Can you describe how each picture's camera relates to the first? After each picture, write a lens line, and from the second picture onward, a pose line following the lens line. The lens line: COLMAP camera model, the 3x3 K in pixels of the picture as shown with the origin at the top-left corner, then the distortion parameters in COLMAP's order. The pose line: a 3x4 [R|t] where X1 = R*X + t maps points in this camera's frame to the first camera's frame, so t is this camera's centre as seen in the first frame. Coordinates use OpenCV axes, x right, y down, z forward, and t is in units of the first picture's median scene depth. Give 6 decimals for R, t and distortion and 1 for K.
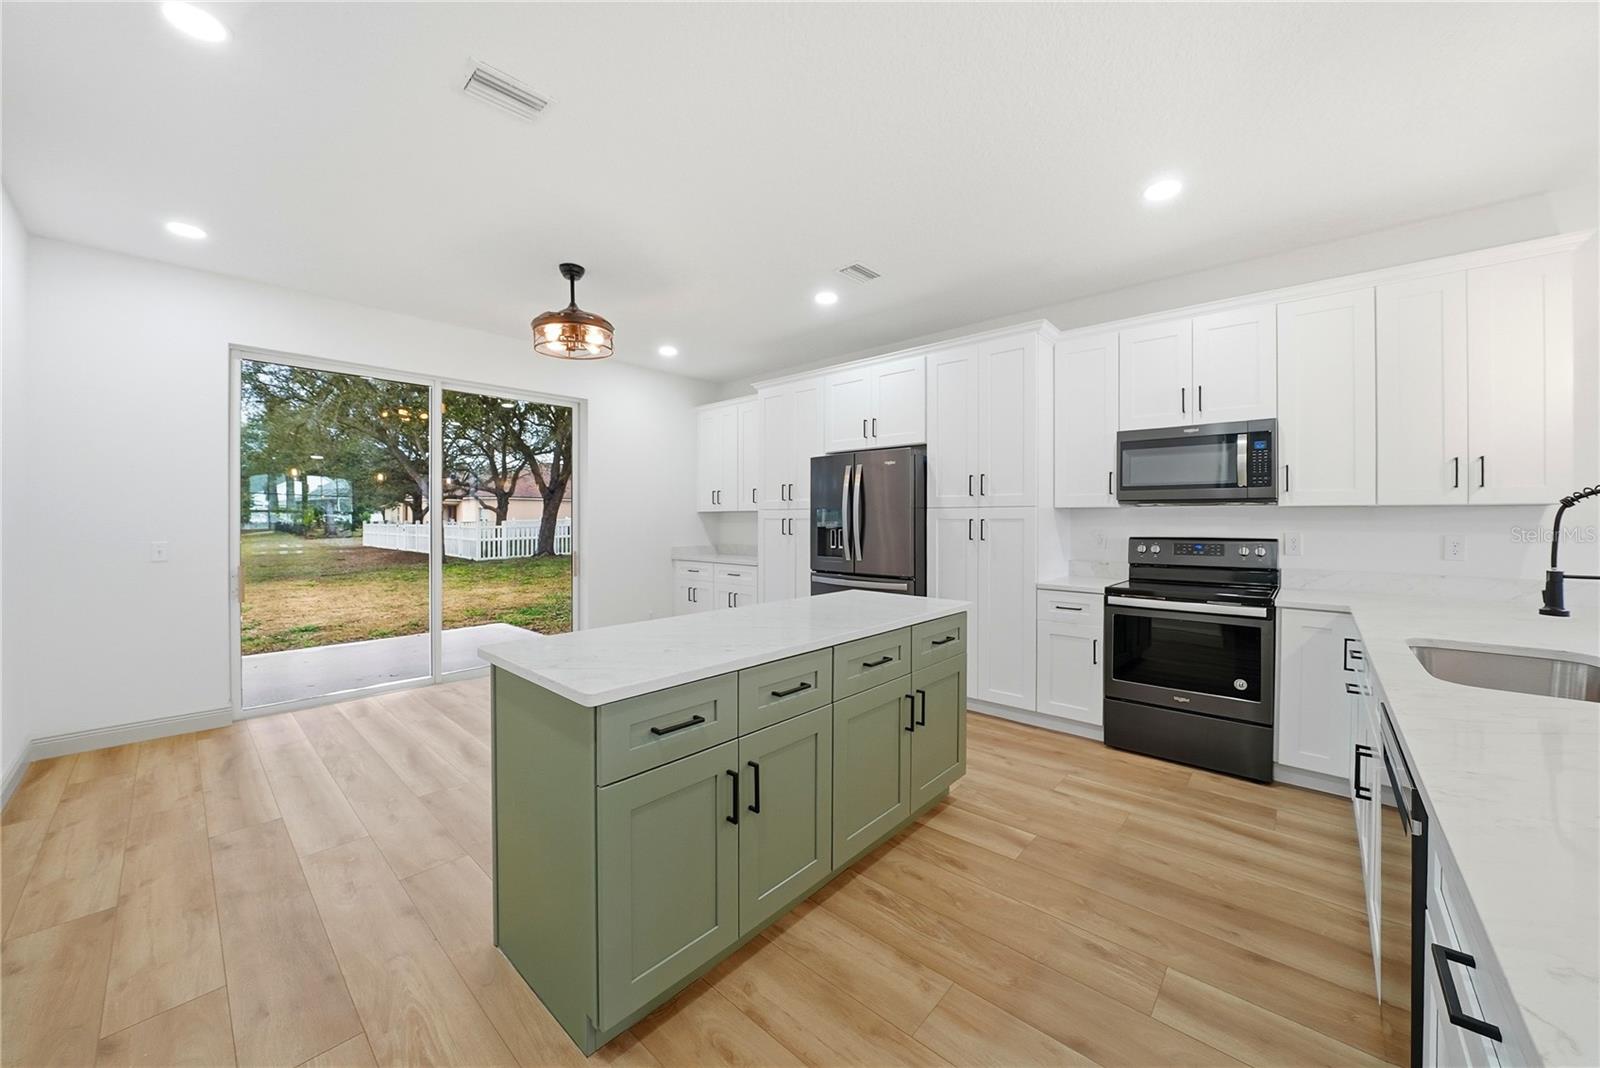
lens RADIAL K [[575.7, 0, 799.9], [0, 575.7, 523.3], [0, 0, 1]] dist [-0.024555, 0.000351]
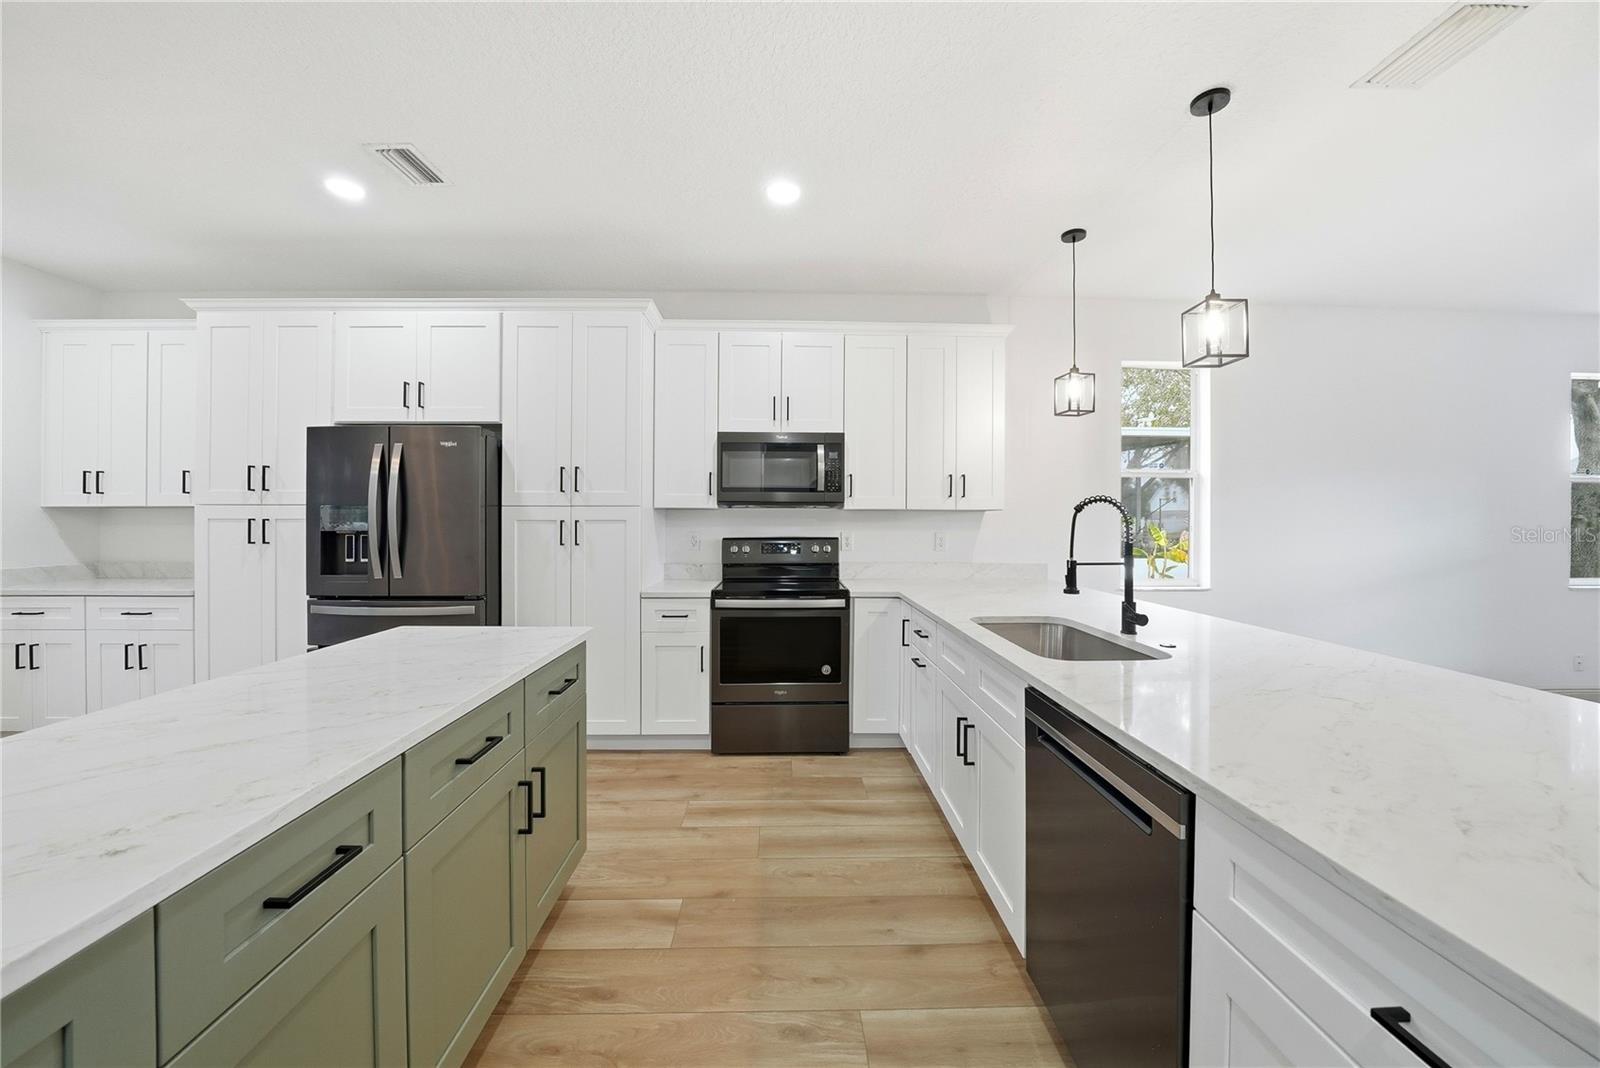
lens RADIAL K [[569.9, 0, 800.3], [0, 569.9, 522.4], [0, 0, 1]] dist [-0.020087, 0.000003]
pose [[0.723820, -0.001984, 0.689986, -0.021415], [0.003579, 0.999993, -0.000879, -0.002481], [-0.689979, 0.003106, 0.723823, 0.194427]]
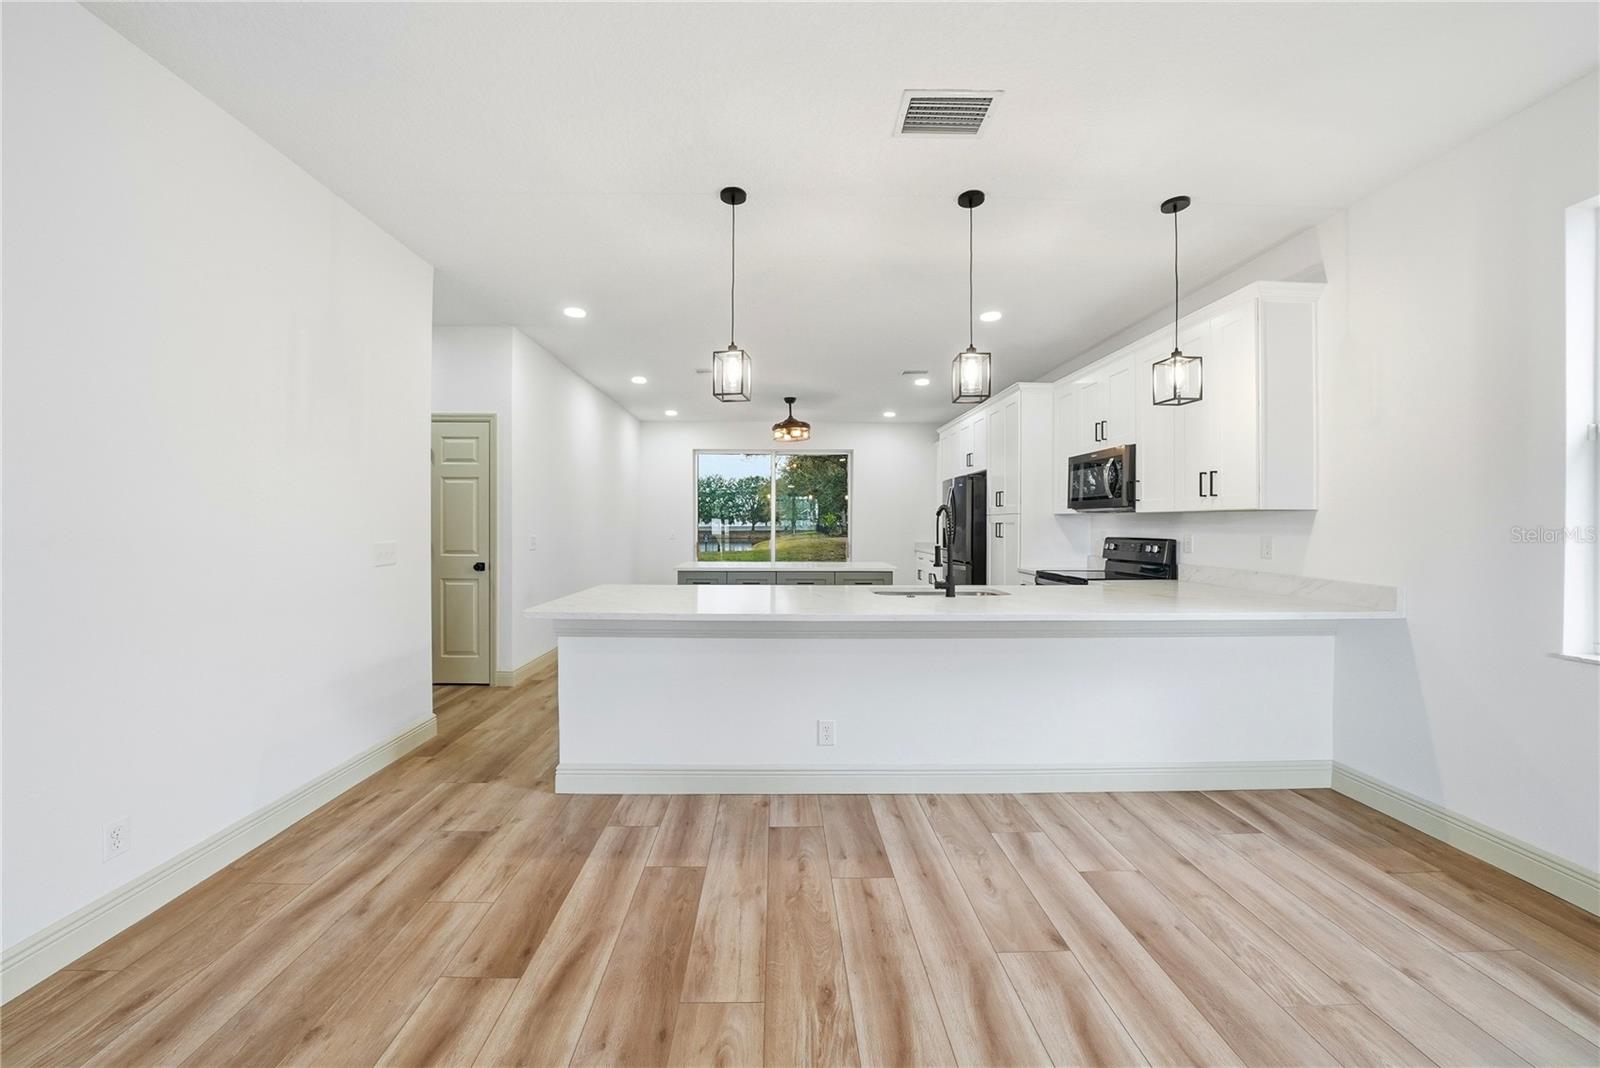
lens RADIAL K [[594.9, 0, 787.8], [0, 594.9, 527.4], [0, 0, 1]] dist [-0.023099, 0.000067]
pose [[0.681001, 0.004909, -0.732266, 1.181592], [-0.003928, 0.999988, 0.003051, 0.002411], [0.732272, 0.000799, 0.681012, -0.453266]]
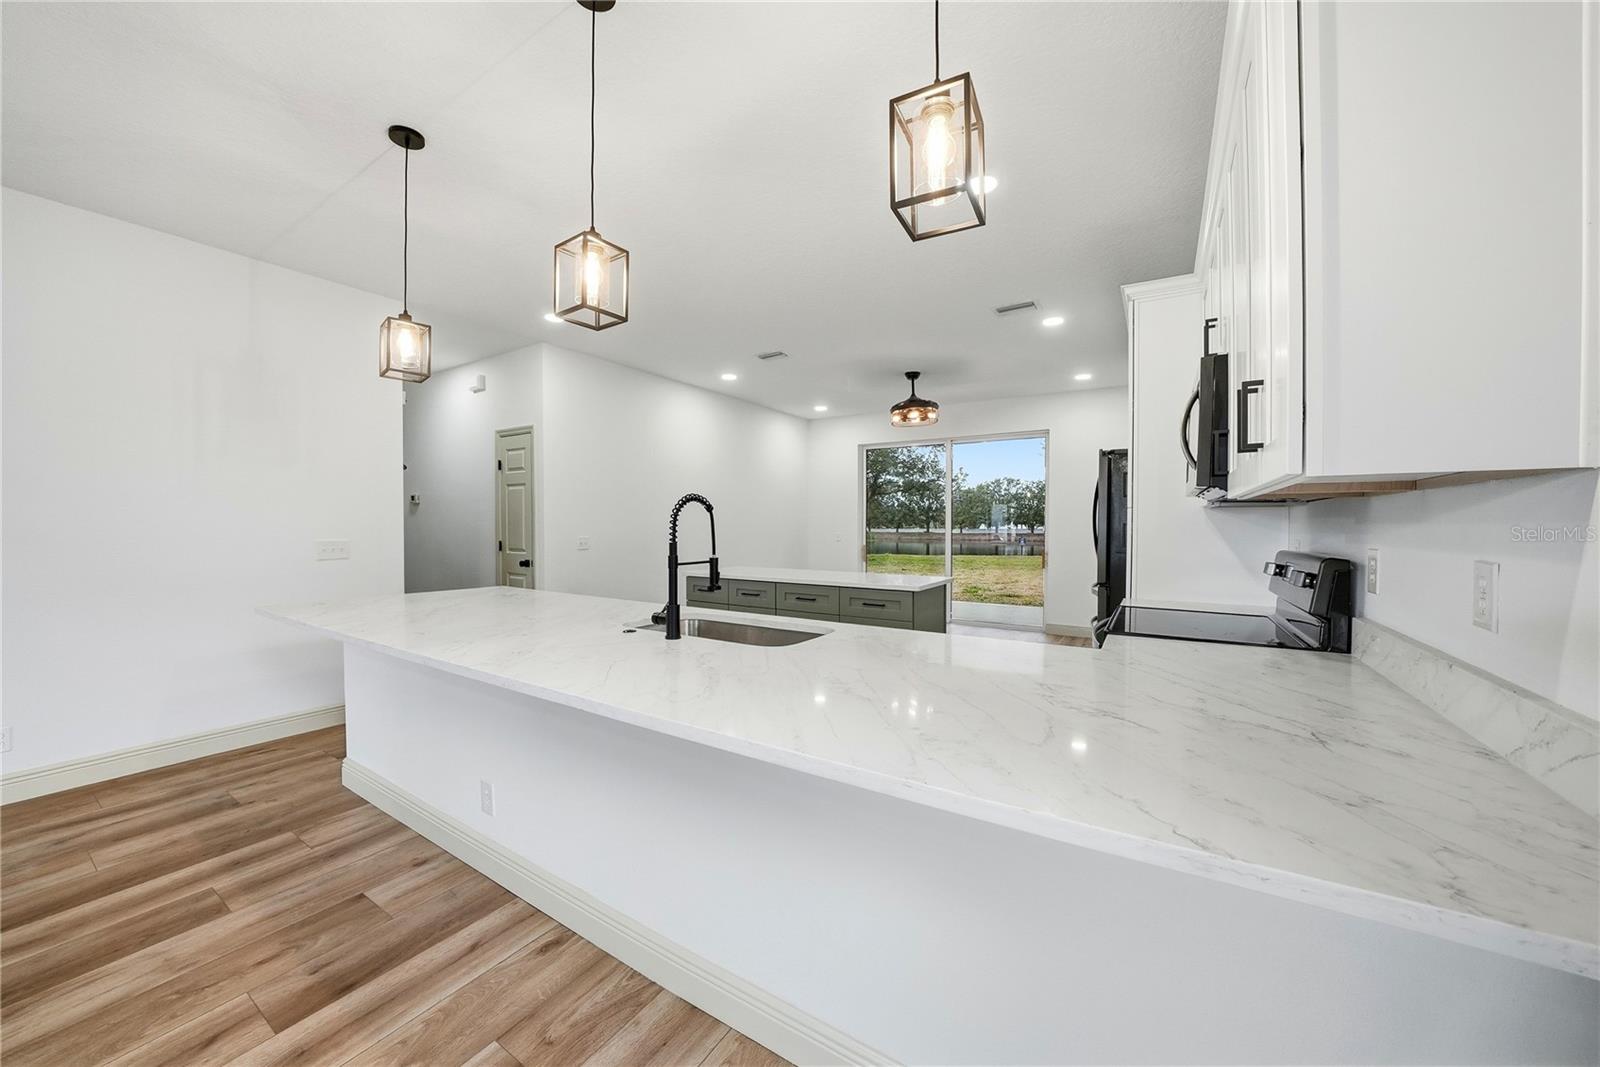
lens RADIAL K [[579.4, 0, 765.9], [0, 579.4, 534.7], [0, 0, 1]] dist [-0.007945, -0.000113]
pose [[0.133687, 0.015764, -0.990898, 1.263517], [-0.007299, 0.999862, 0.014921, -0.000999], [0.990997, 0.005238, 0.133784, 0.371443]]
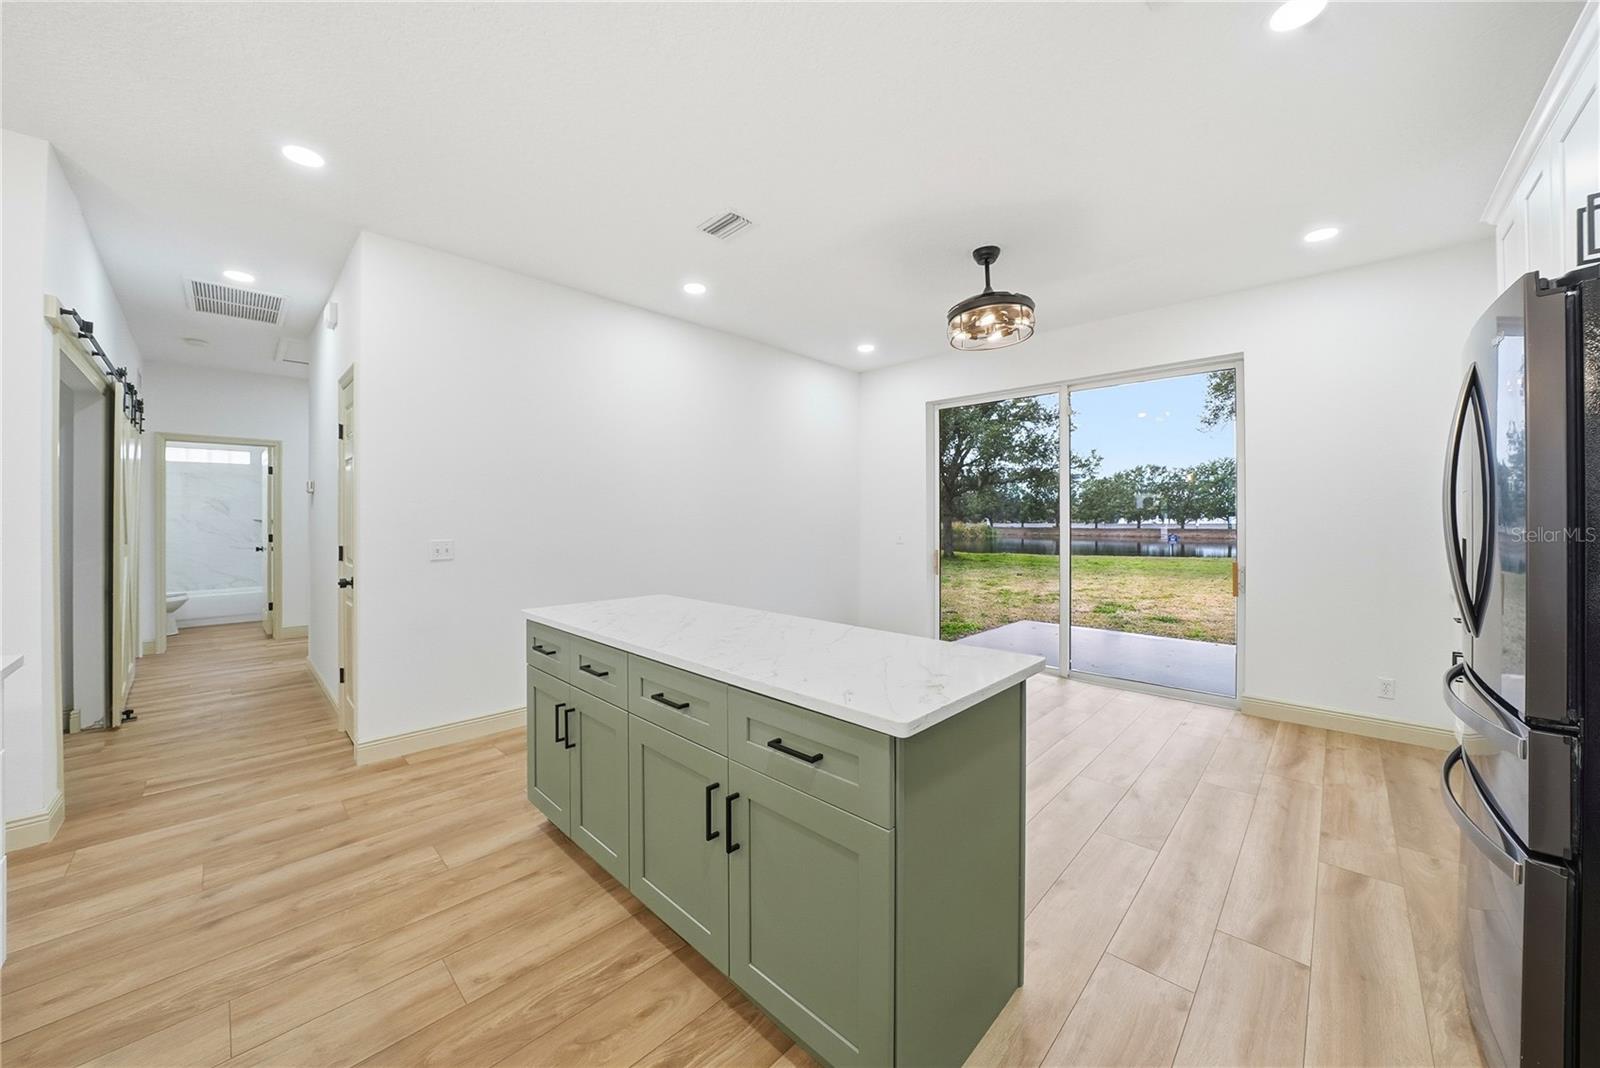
lens RADIAL K [[567.3, 0, 797.6], [0, 567.3, 516.2], [0, 0, 1]] dist [-0.026302, -0.000076]
pose [[-0.030253, -0.006558, -0.999521, 0.562210], [-0.006631, 0.999958, -0.006360, -0.004664], [0.999520, 0.006435, -0.030296, 0.746559]]
